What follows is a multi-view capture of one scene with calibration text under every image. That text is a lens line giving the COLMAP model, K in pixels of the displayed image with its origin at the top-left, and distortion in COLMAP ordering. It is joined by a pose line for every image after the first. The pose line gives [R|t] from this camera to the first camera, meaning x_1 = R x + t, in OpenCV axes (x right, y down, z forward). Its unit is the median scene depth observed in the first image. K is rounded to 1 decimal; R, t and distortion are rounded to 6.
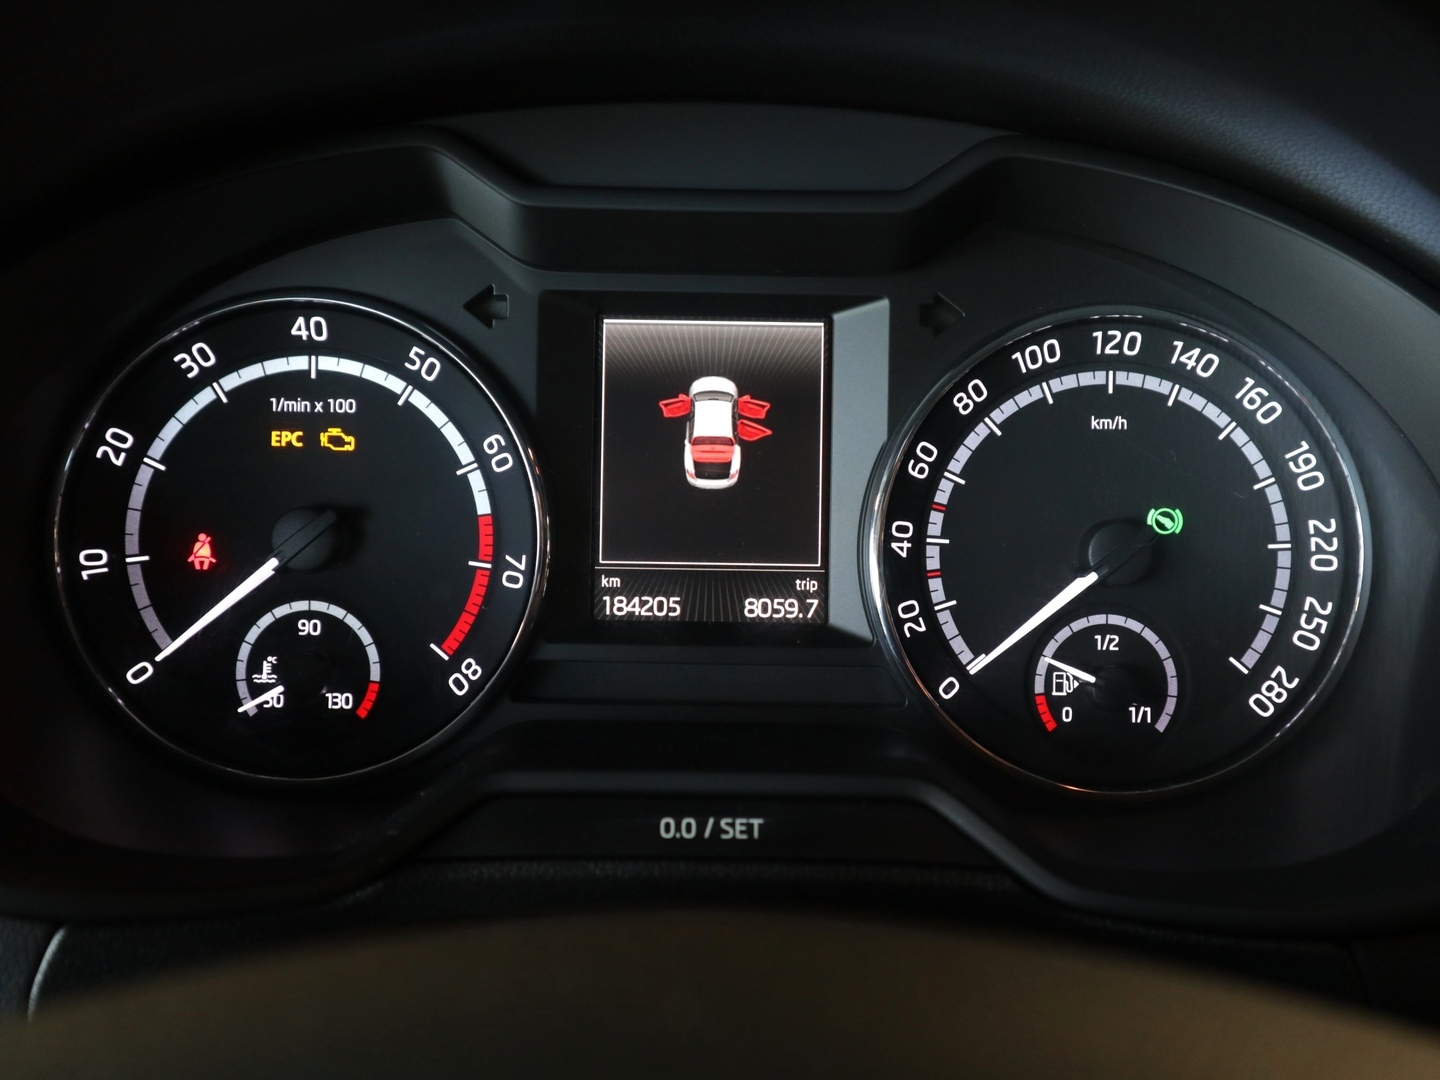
lens RADIAL K [[1496.5, 0, 719.5], [0, 1496.5, 539.9], [0, 0, 1]] dist [0.003194, 0.000000]
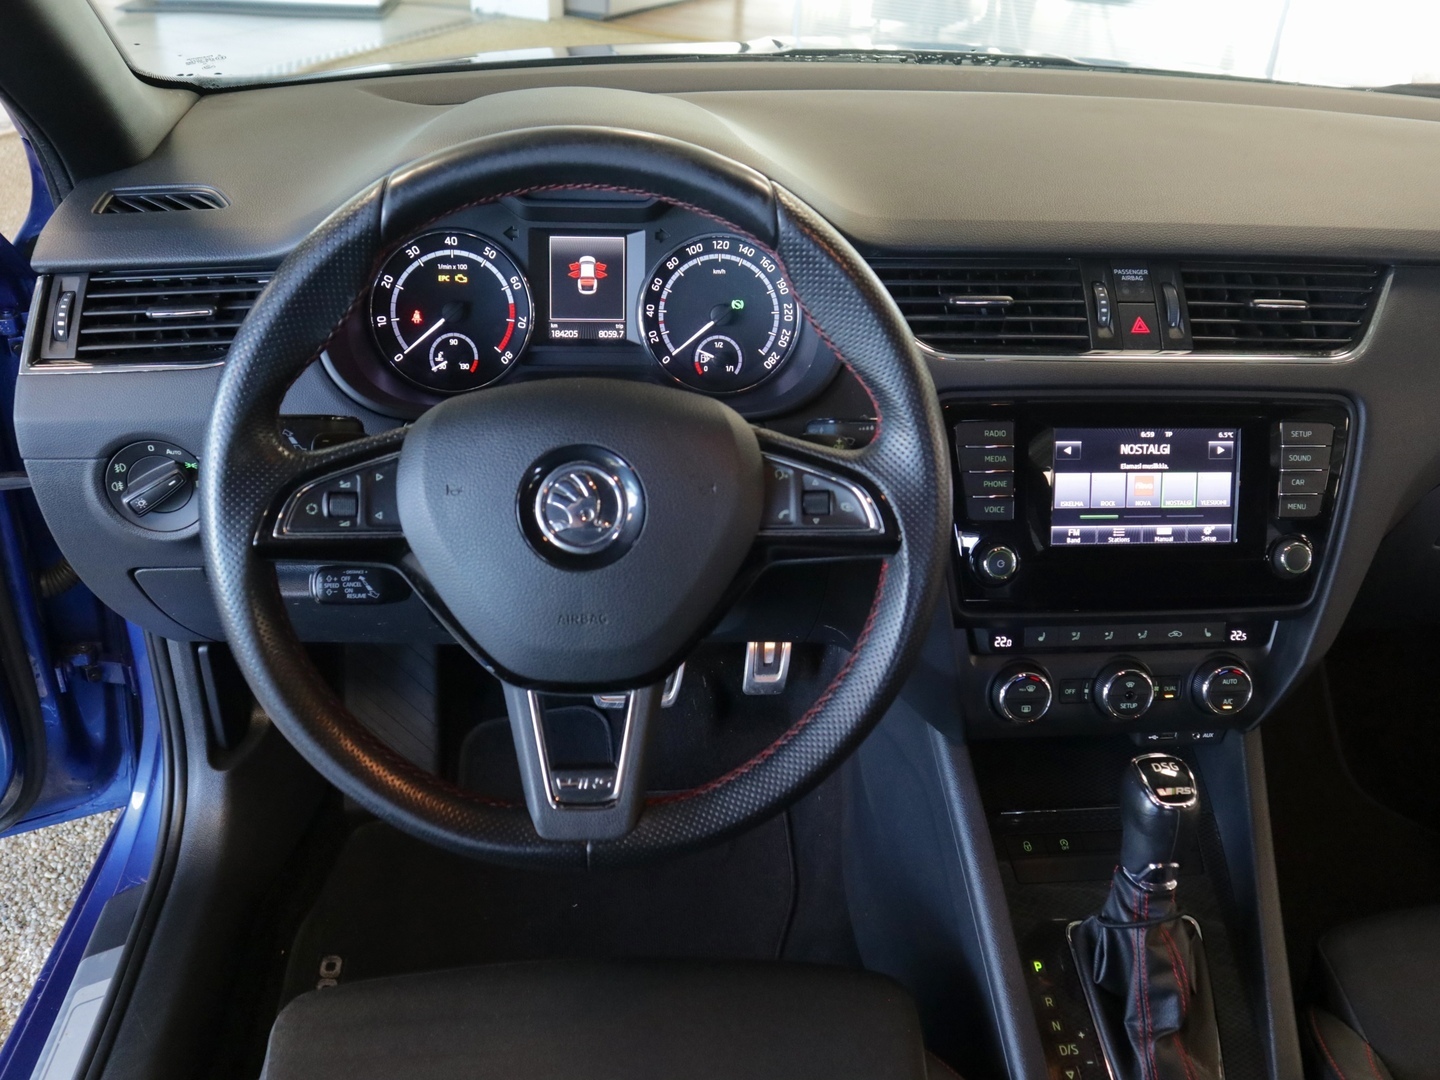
lens RADIAL K [[1206.7, 0, 713.9], [0, 1206.7, 538.5], [0, 0, 1]] dist [-0.087391, 0.021827]
pose [[0.994986, -0.021406, 0.097693, 0.001519], [0.000908, 0.978720, 0.205197, -0.048682], [-0.100007, -0.204080, 0.973833, -1.477194]]
